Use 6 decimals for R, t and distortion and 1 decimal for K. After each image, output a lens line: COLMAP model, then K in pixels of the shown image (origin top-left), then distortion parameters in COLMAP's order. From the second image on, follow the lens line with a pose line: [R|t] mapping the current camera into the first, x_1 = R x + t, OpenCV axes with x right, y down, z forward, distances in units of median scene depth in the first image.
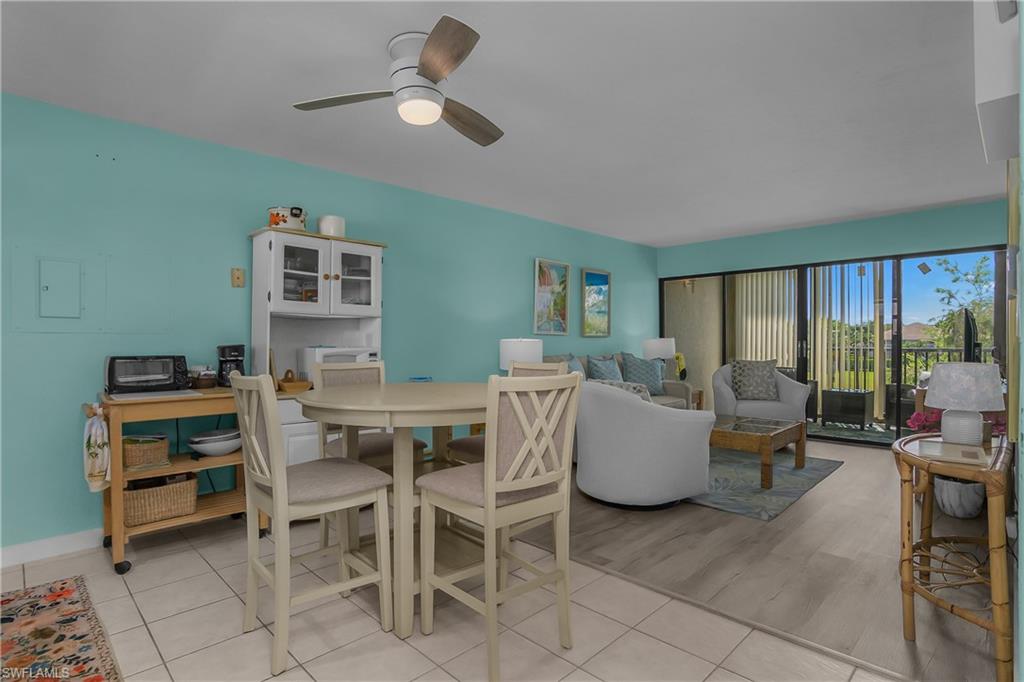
lens RADIAL K [[505.1, 0, 517.3], [0, 505.1, 348.5], [0, 0, 1]] dist [-0.021669, 0.000253]
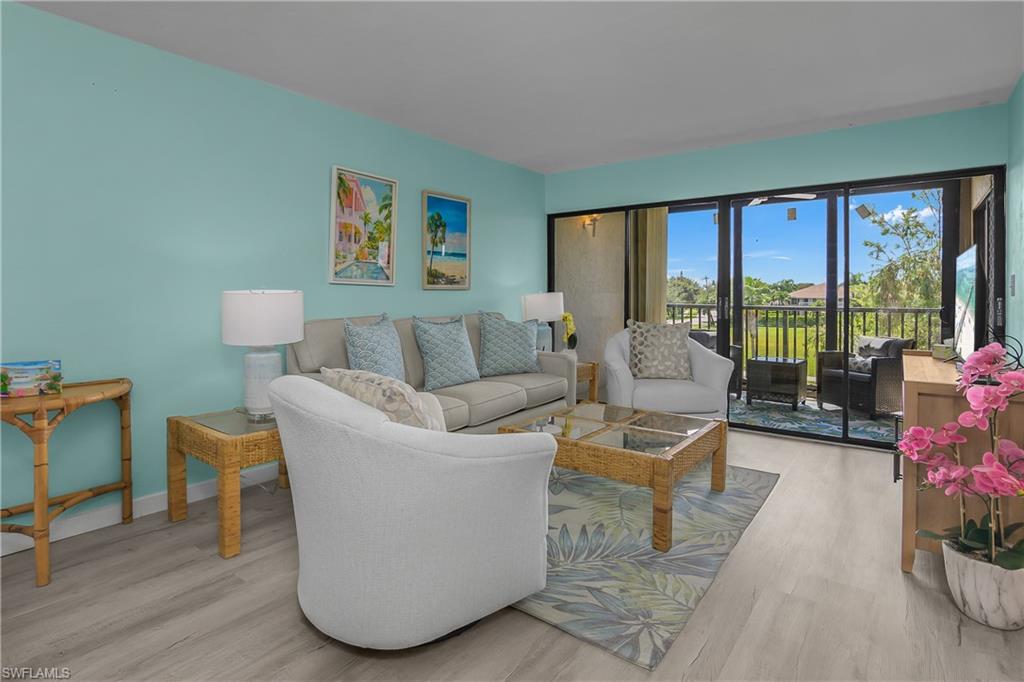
lens RADIAL K [[519.0, 0, 510.8], [0, 519.0, 304.9], [0, 0, 1]] dist [-0.021156, -0.000631]
pose [[0.992451, 0.005978, 0.122492, 0.167245], [-0.006129, 0.999981, 0.000859, -0.002882], [-0.122485, -0.001604, 0.992469, 0.288648]]
